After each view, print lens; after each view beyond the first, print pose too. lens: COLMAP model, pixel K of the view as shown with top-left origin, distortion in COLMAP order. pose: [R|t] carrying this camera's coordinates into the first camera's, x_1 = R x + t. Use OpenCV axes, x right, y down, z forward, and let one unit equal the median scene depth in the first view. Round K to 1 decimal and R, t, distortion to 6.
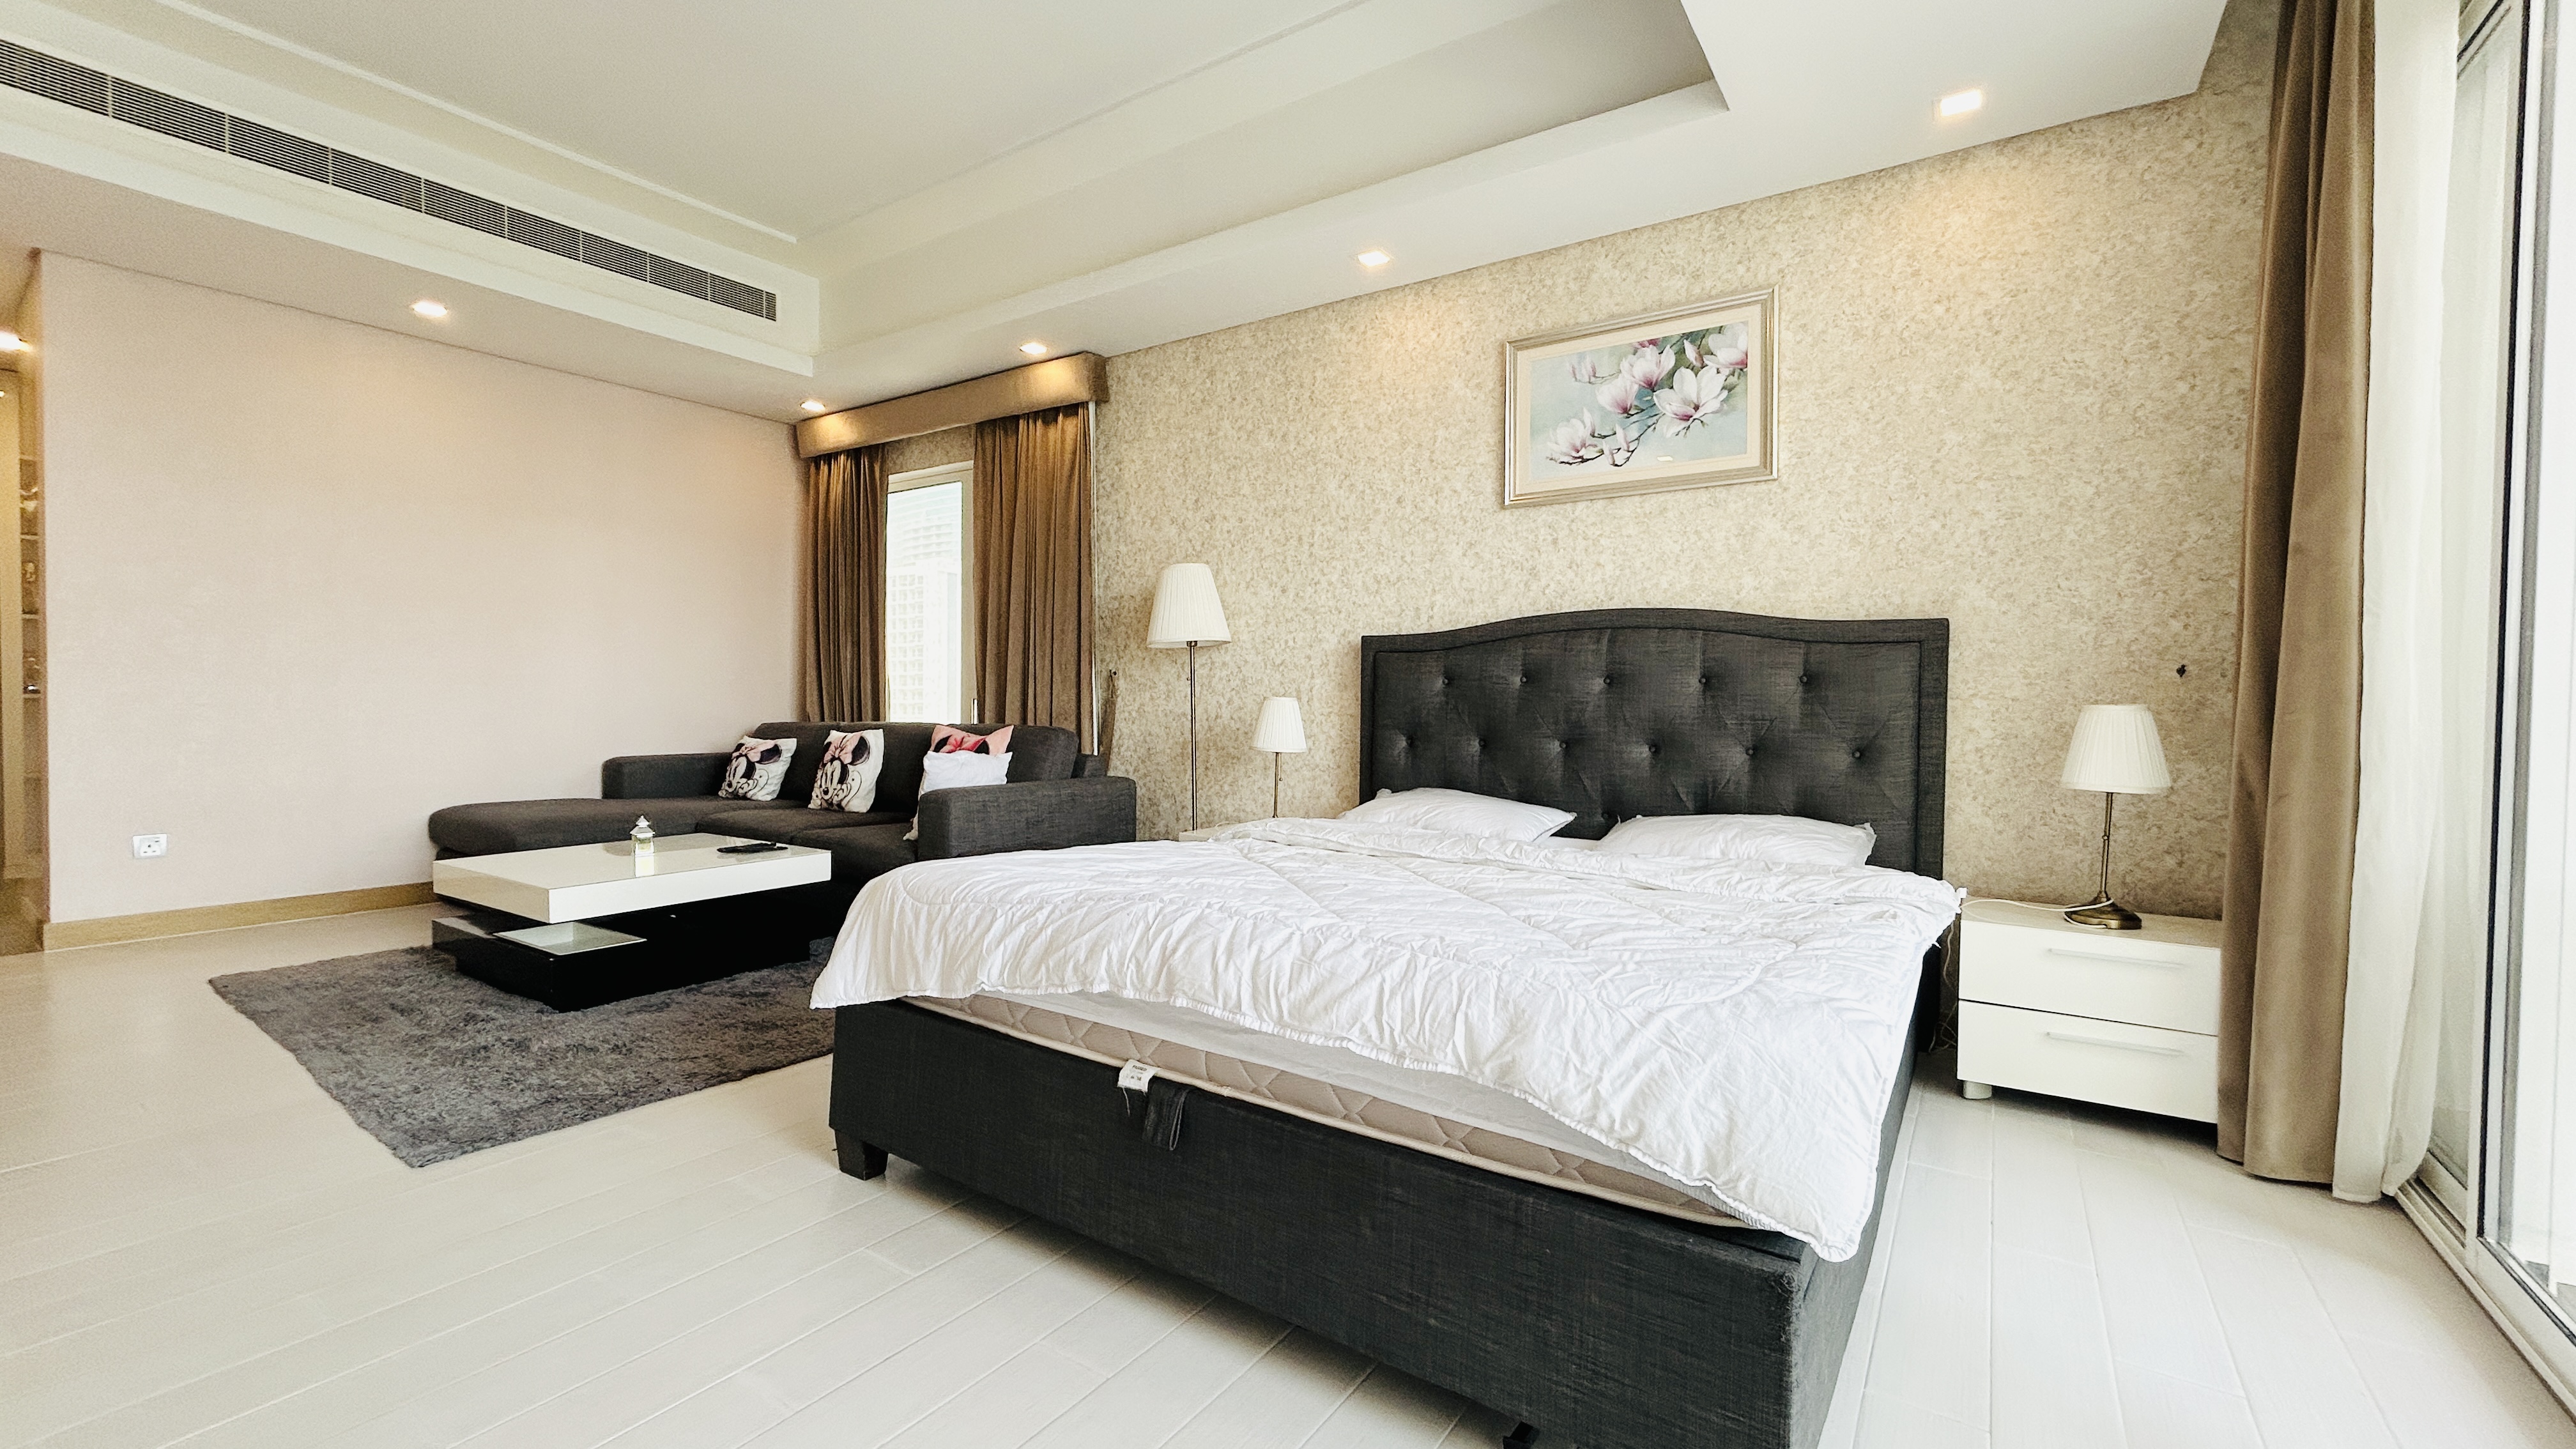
lens RADIAL K [[1027.9, 0, 1283.5], [0, 1027.9, 716.5], [0, 0, 1]] dist [-0.001140, 0.000145]
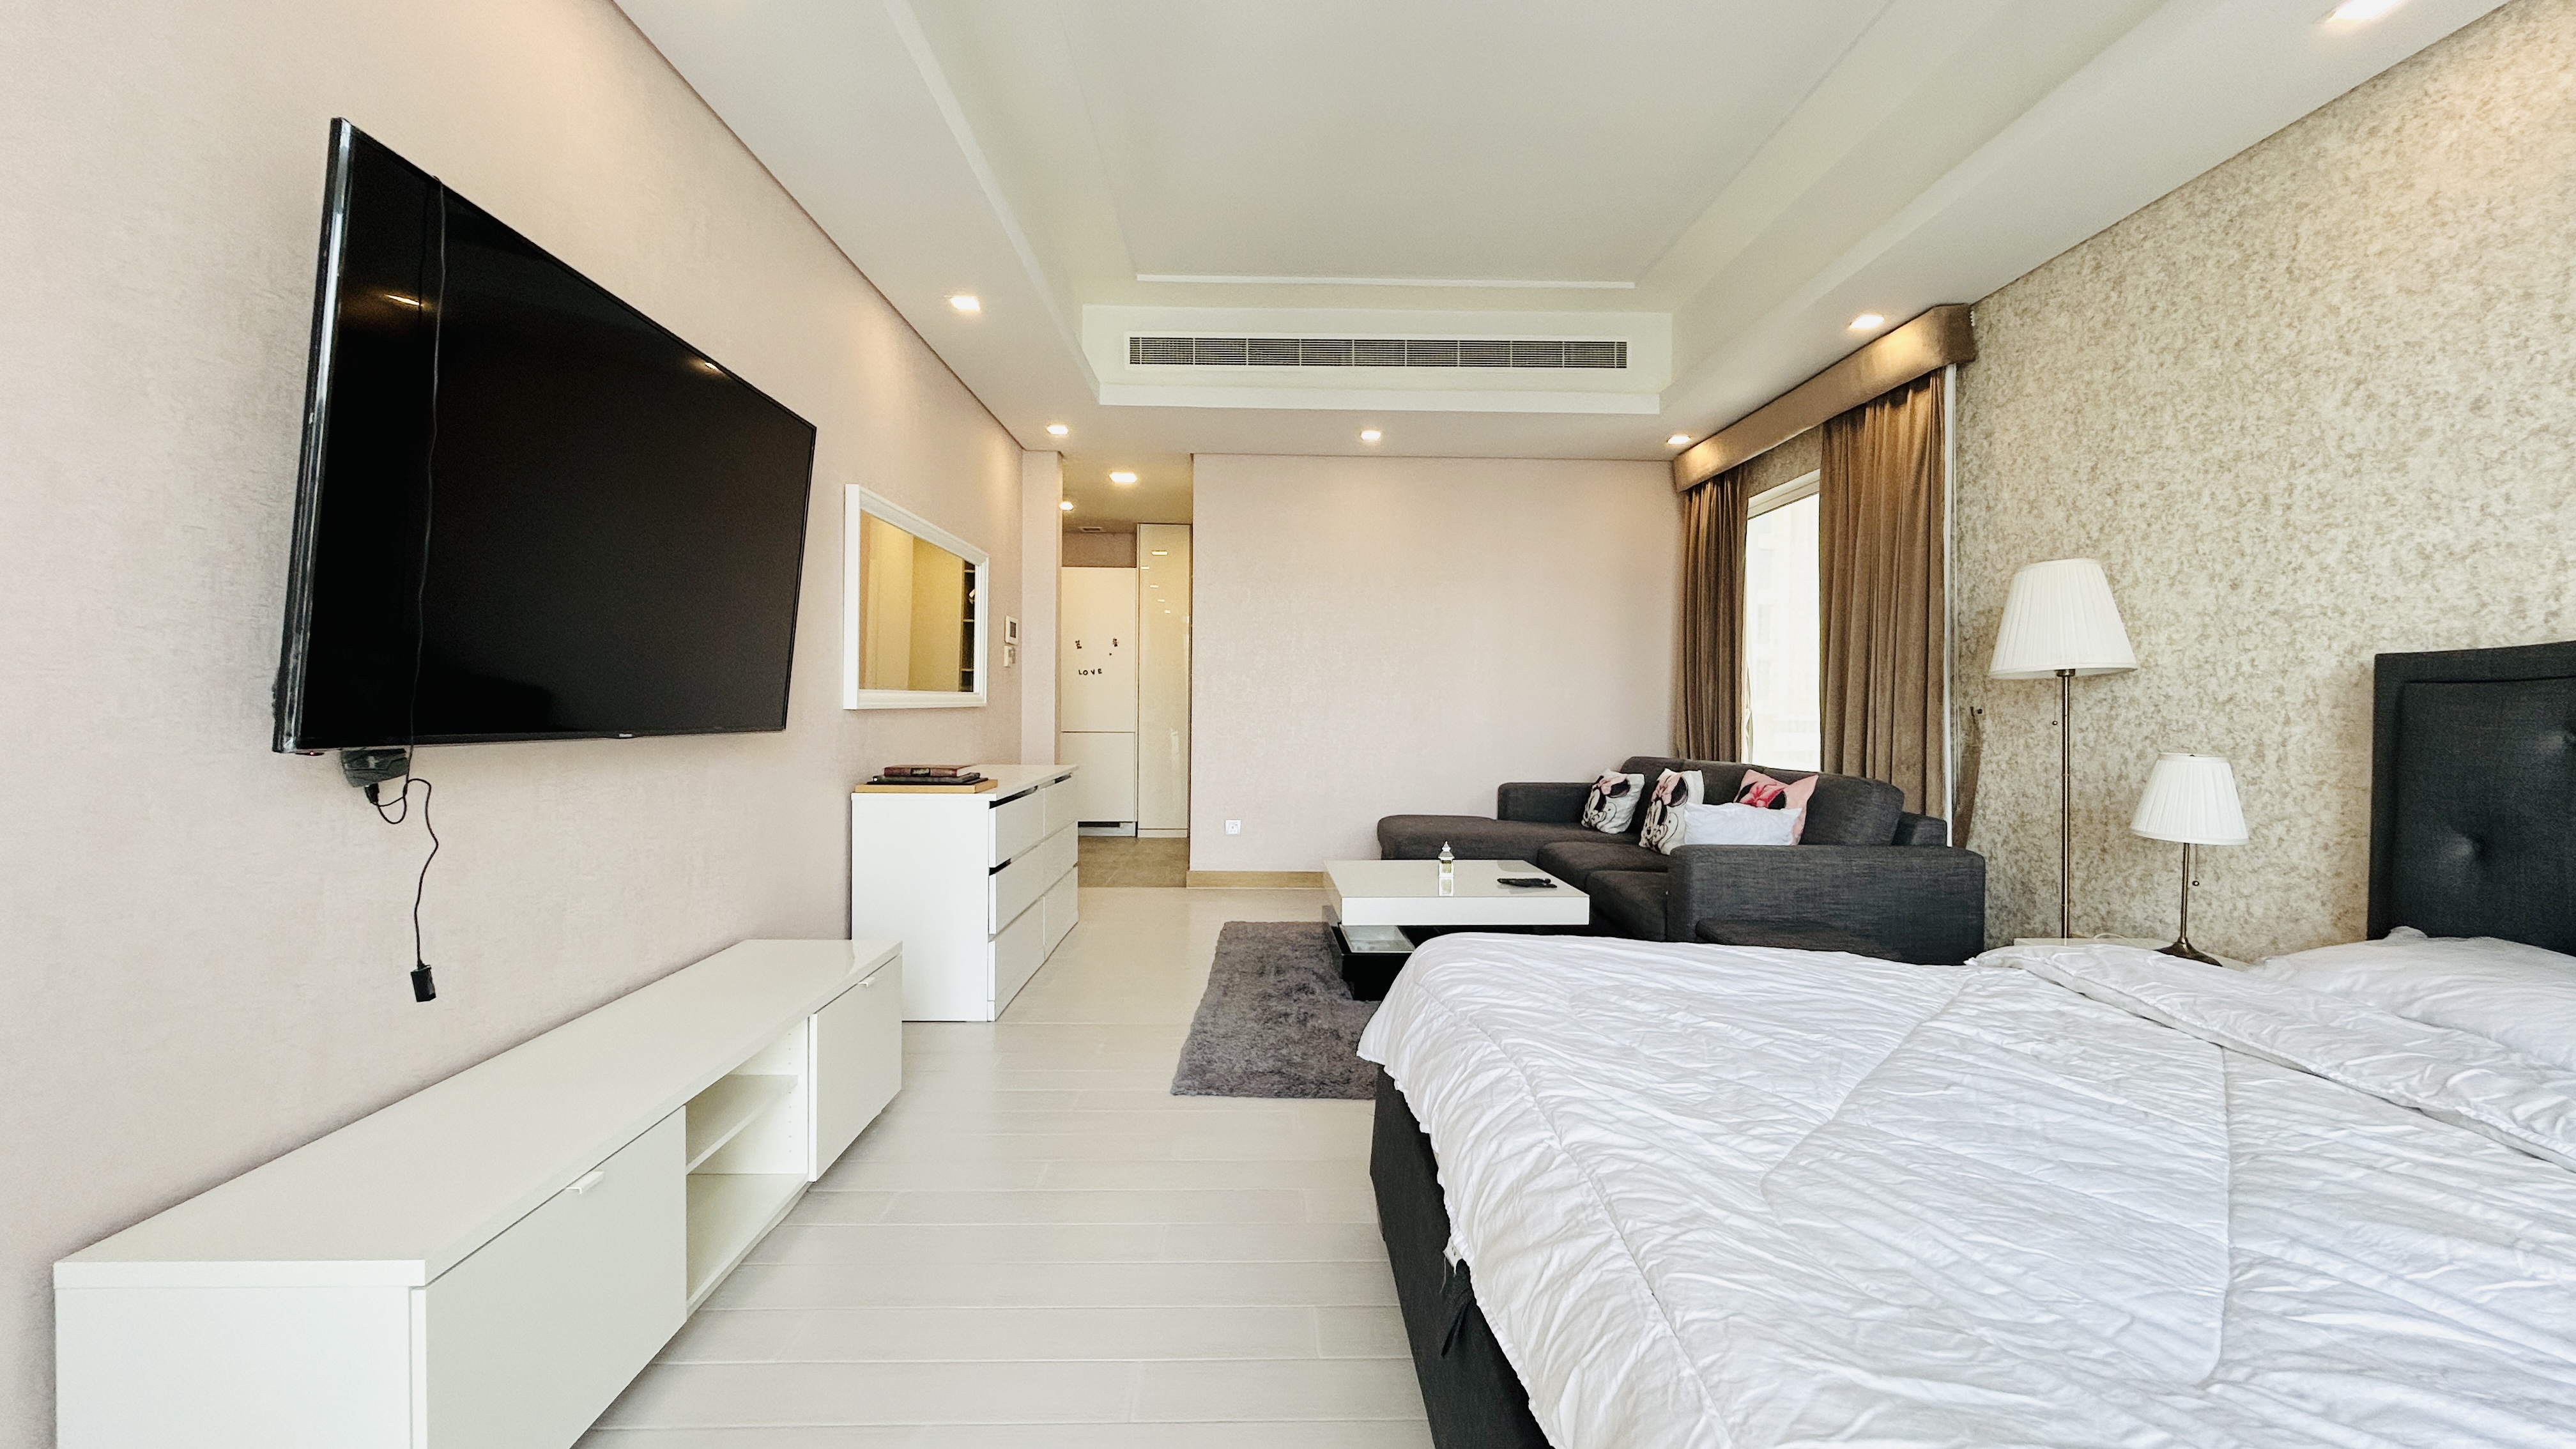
lens RADIAL K [[1027.9, 0, 1283.5], [0, 1027.9, 716.5], [0, 0, 1]] dist [-0.001140, 0.000145]
pose [[0.590657, 0.003185, -0.806917, 0.157006], [-0.017948, 0.999797, -0.009192, -0.023669], [0.806723, 0.019912, 0.590594, 0.142240]]
